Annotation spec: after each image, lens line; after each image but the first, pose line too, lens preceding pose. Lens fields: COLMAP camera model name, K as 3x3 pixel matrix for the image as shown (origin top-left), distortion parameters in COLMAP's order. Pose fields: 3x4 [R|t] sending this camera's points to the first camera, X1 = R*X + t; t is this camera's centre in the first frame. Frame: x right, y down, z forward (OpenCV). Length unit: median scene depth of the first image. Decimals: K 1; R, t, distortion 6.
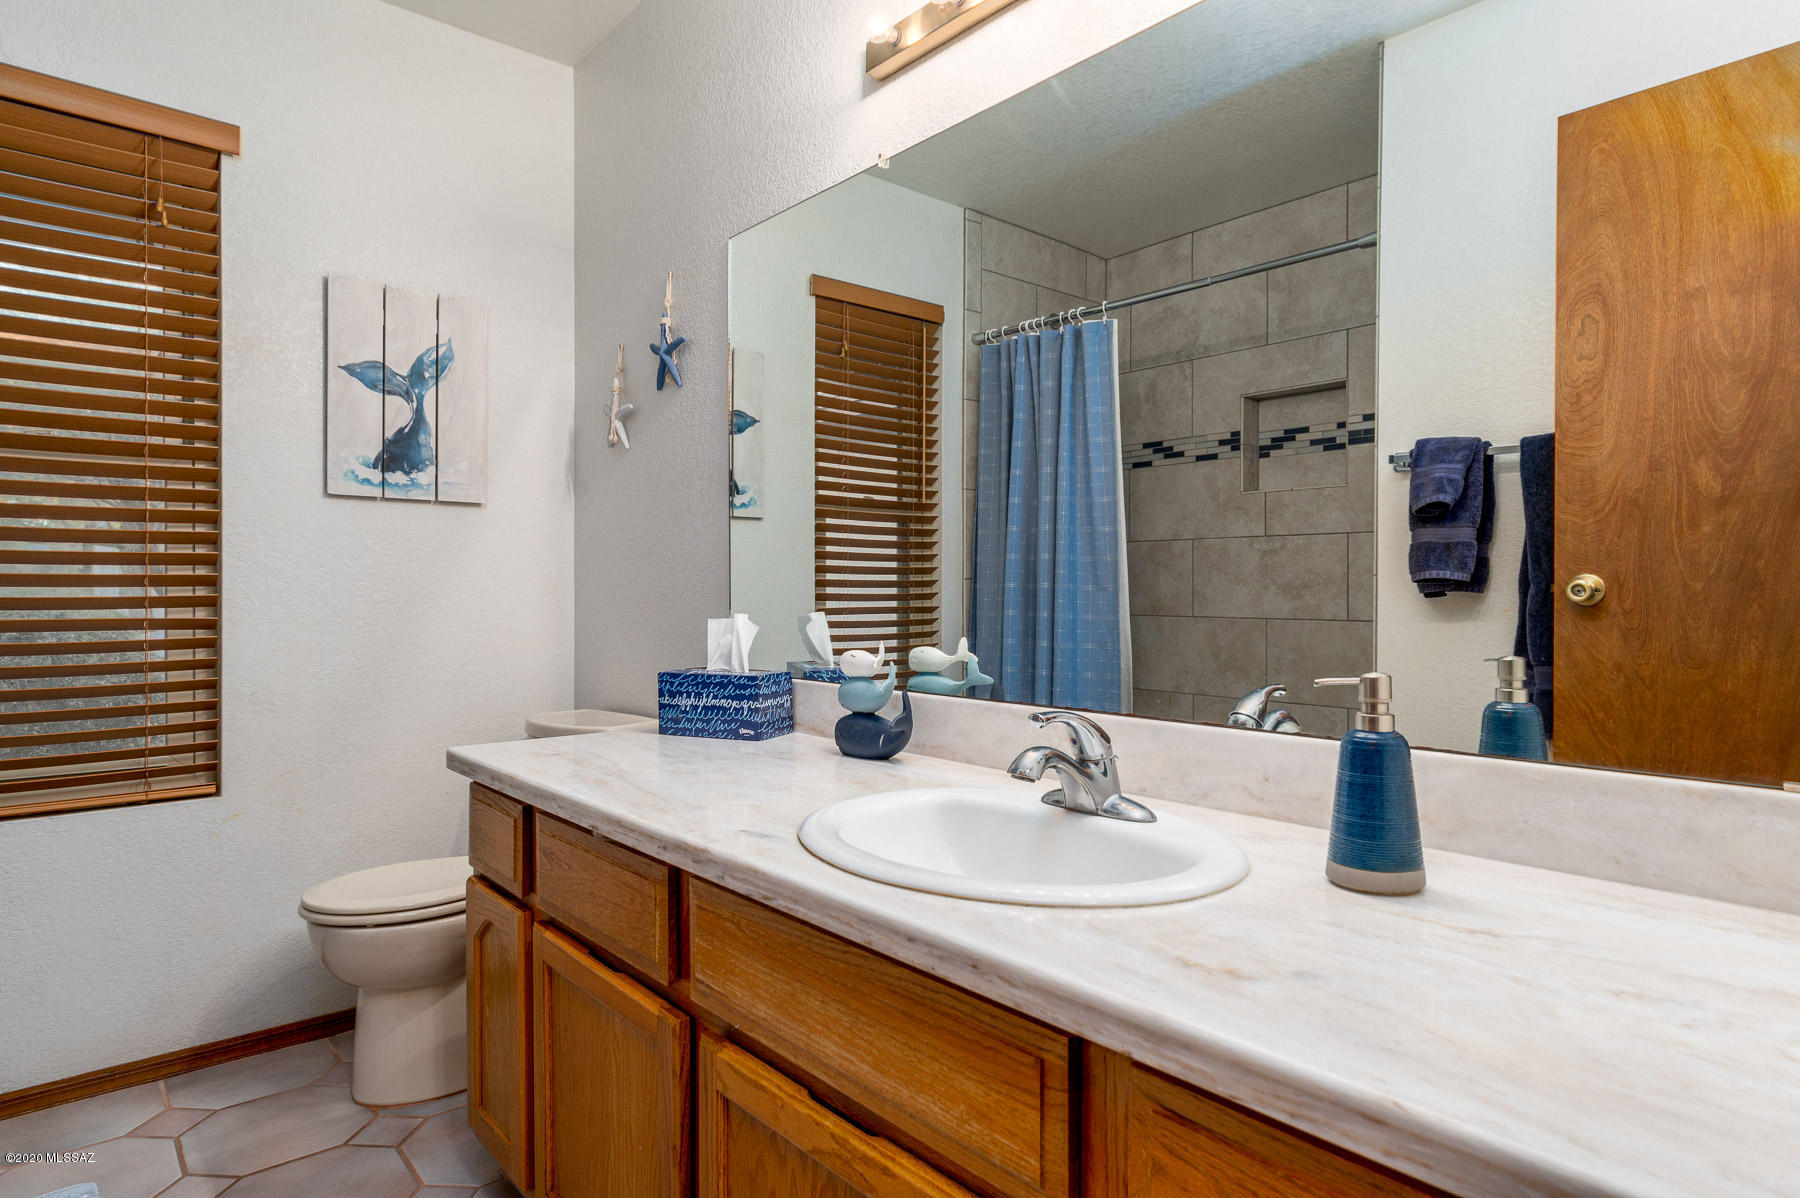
lens RADIAL K [[1013.2, 0, 904.1], [0, 1013.2, 595.2], [0, 0, 1]] dist [-0.001710, 0.001870]
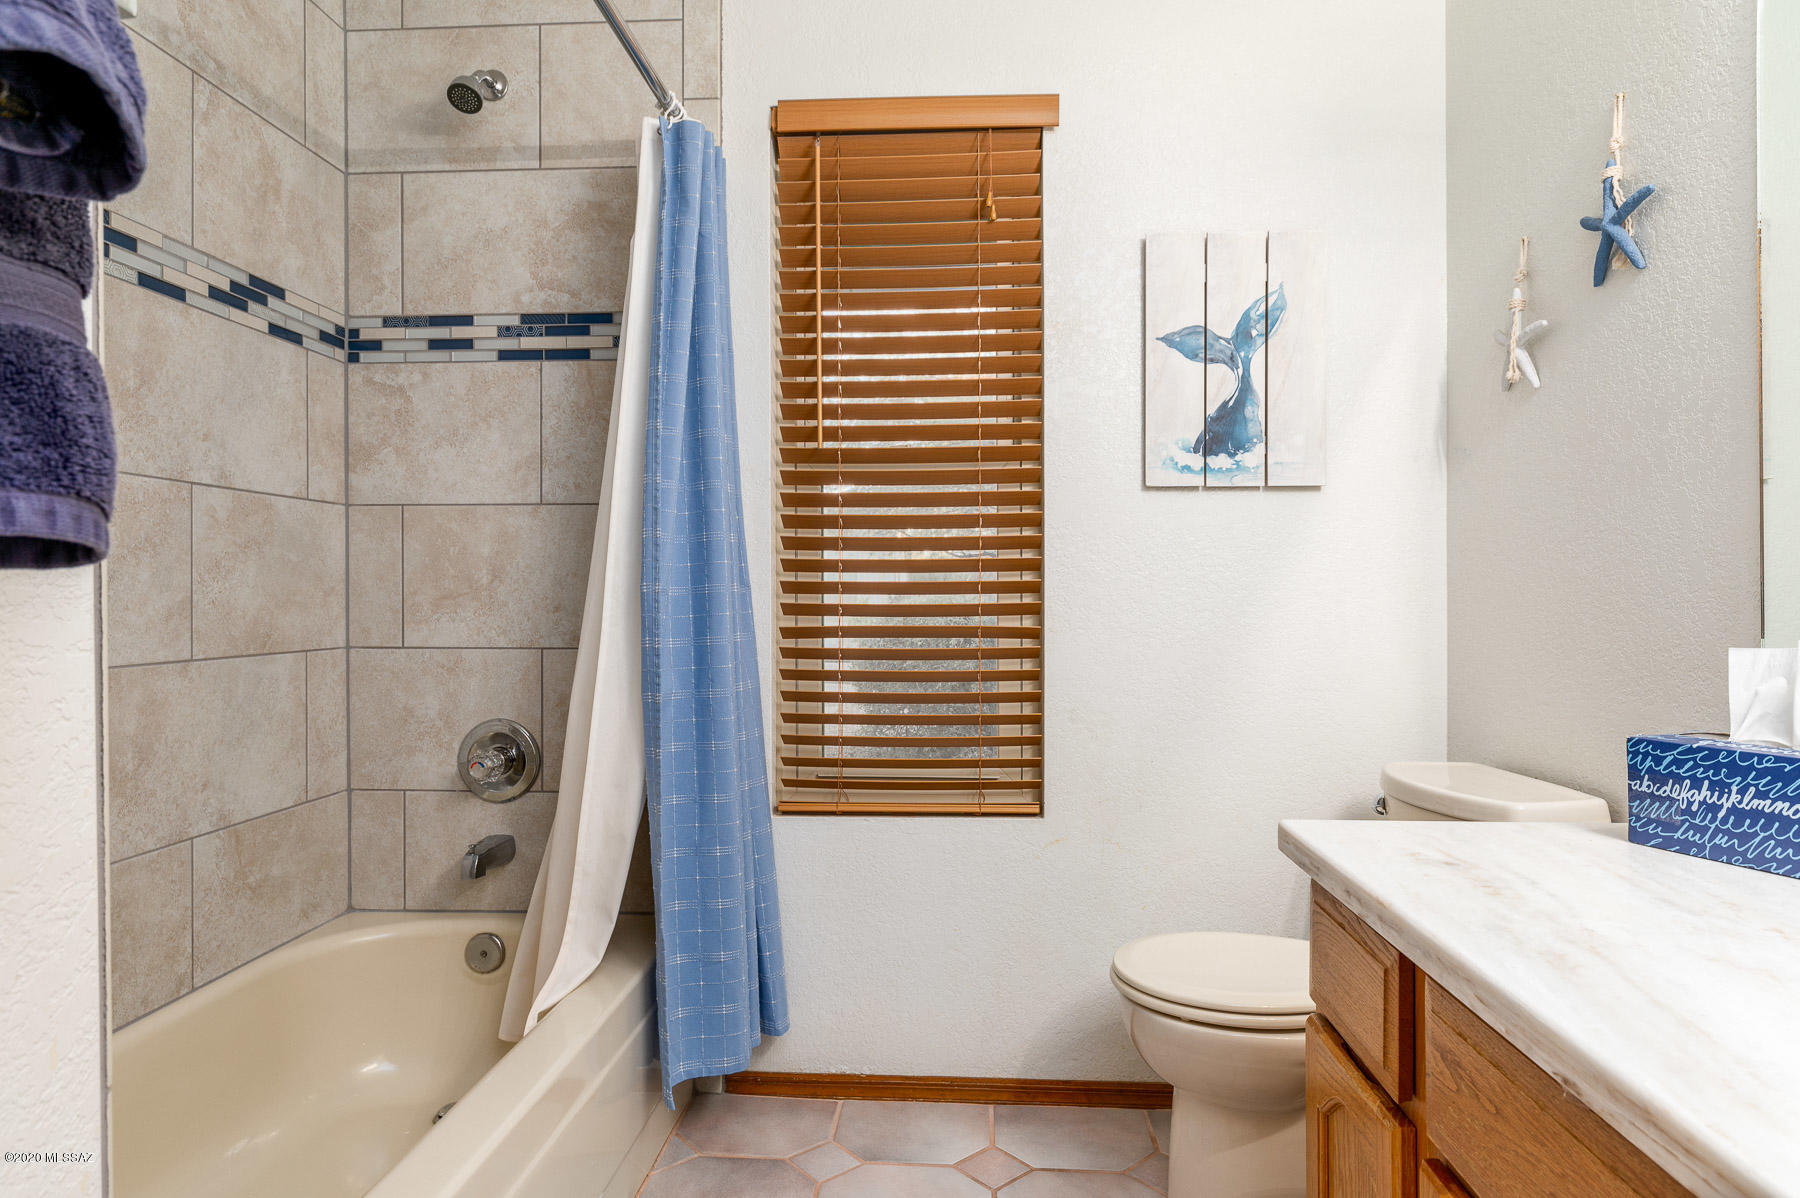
lens RADIAL K [[1013.2, 0, 904.1], [0, 1013.2, 595.2], [0, 0, 1]] dist [-0.001710, 0.001870]
pose [[0.711678, -0.002685, -0.702501, -0.108973], [0.000614, 0.999995, -0.003200, -0.003832], [0.702505, 0.001846, 0.711676, 0.242829]]
